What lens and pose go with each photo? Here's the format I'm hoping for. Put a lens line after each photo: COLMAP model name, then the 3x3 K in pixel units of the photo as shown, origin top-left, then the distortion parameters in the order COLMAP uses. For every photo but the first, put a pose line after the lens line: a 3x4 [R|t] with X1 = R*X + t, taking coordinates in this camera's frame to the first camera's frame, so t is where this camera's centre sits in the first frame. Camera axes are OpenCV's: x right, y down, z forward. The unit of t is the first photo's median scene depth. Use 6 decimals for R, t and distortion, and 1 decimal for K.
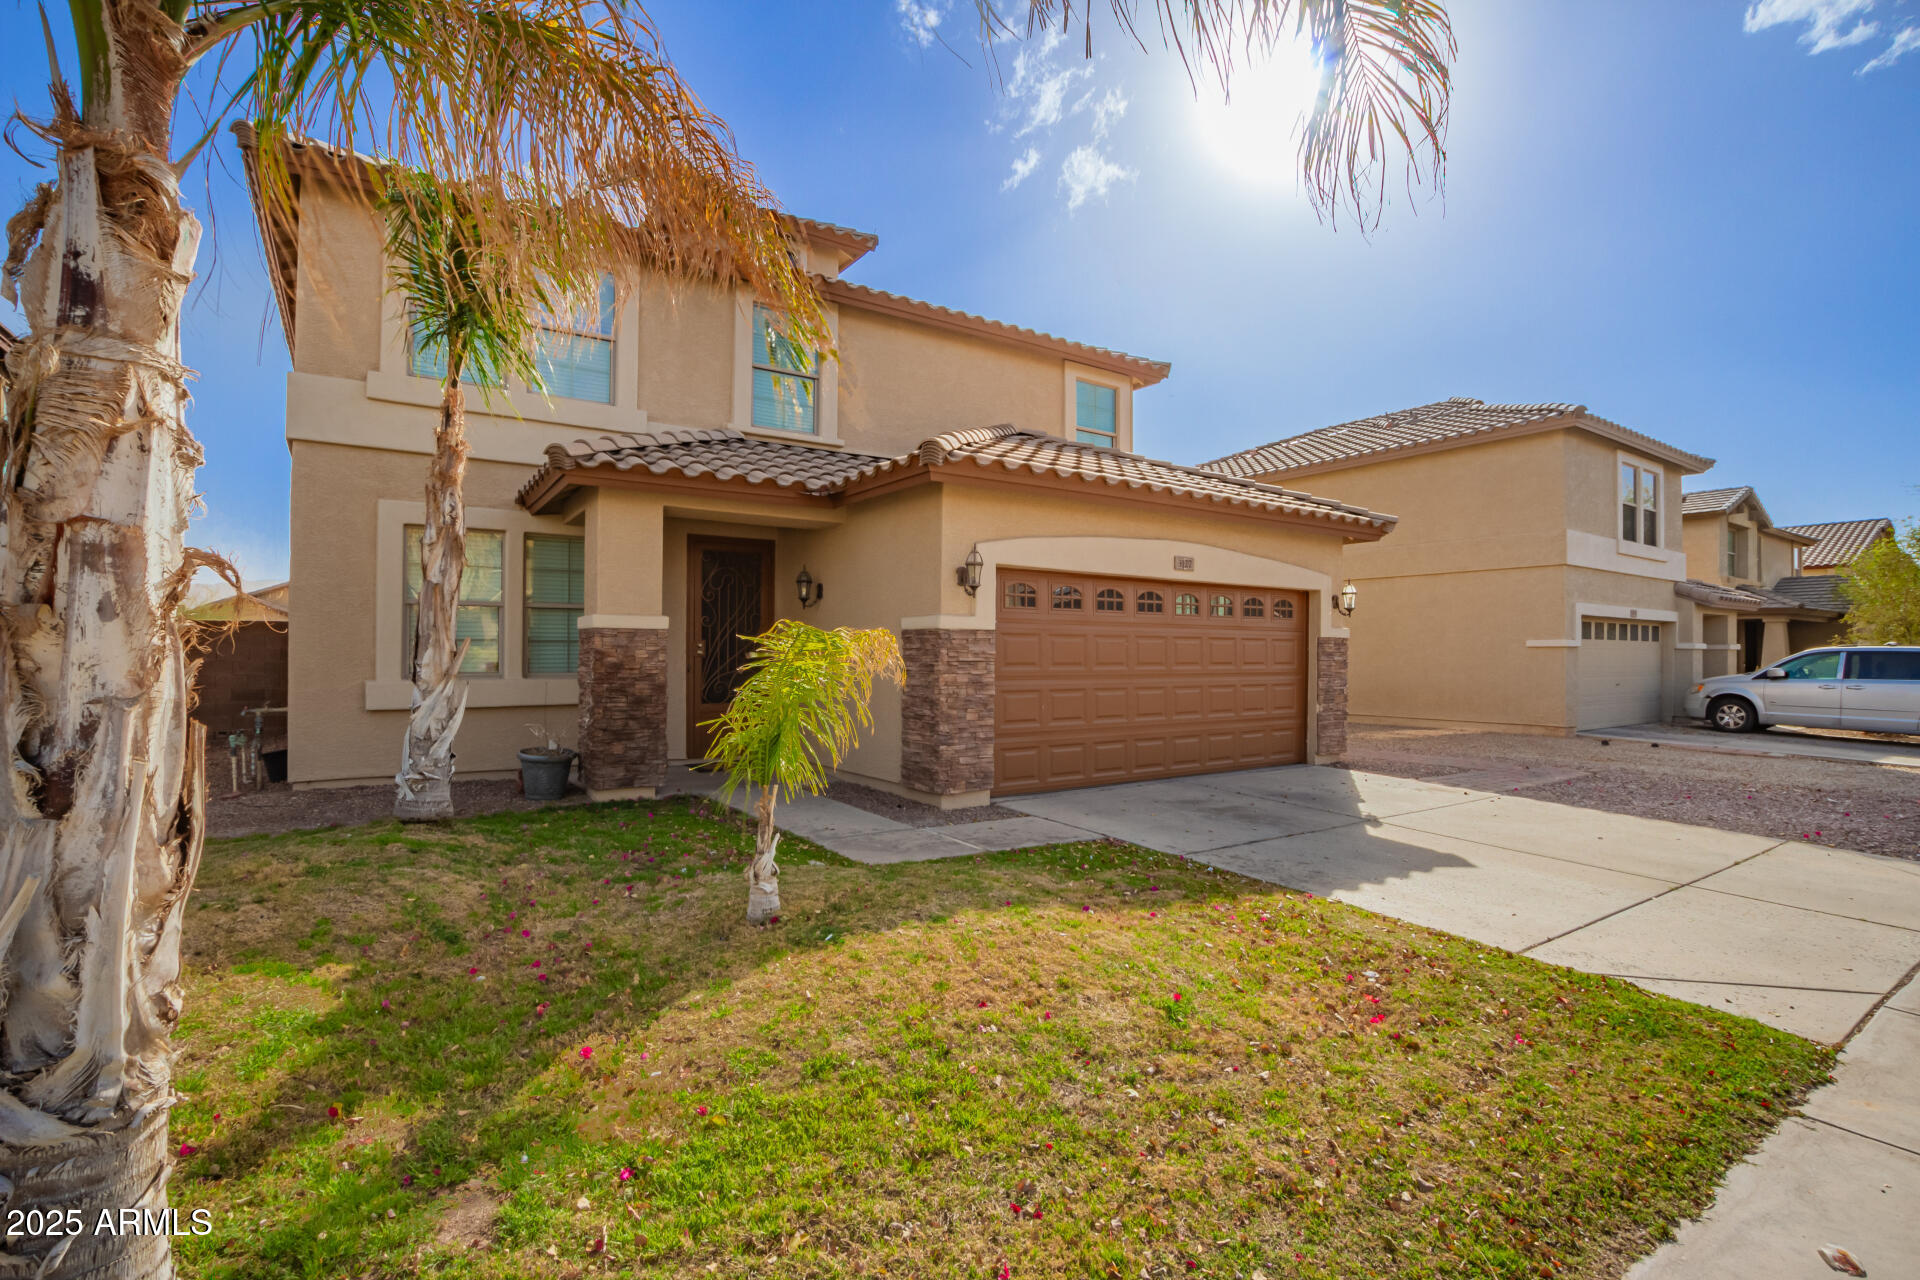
lens RADIAL K [[872.8, 0, 959.7], [0, 872.8, 648.9], [0, 0, 1]] dist [0.001702, 0.000045]
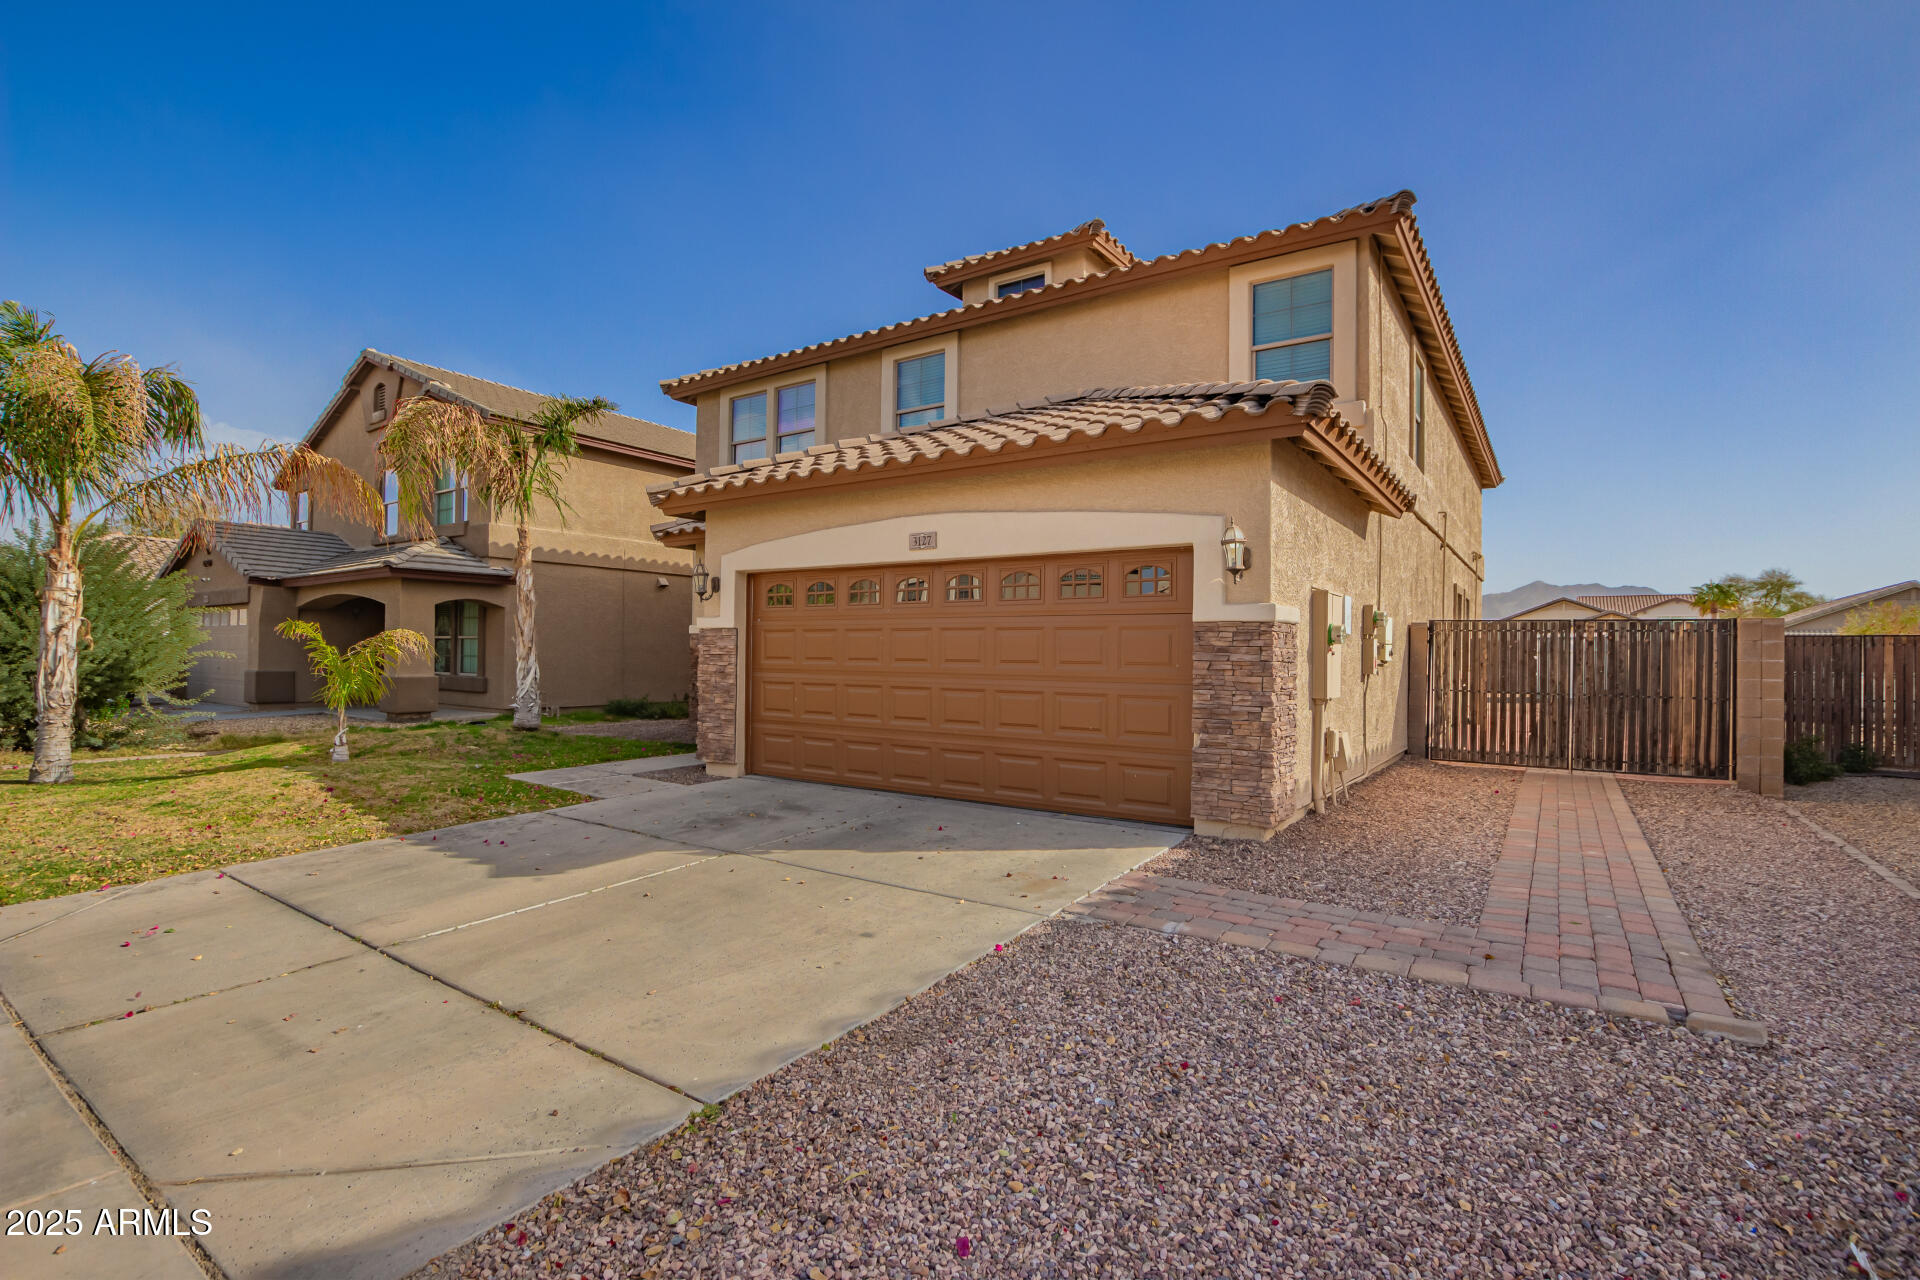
lens RADIAL K [[872.8, 0, 959.7], [0, 872.8, 648.9], [0, 0, 1]] dist [0.001702, 0.000045]
pose [[0.366443, -0.005837, -0.930422, 1.048679], [-0.003998, 0.999961, -0.007848, 0.012230], [0.930432, 0.006595, 0.366405, 0.726111]]
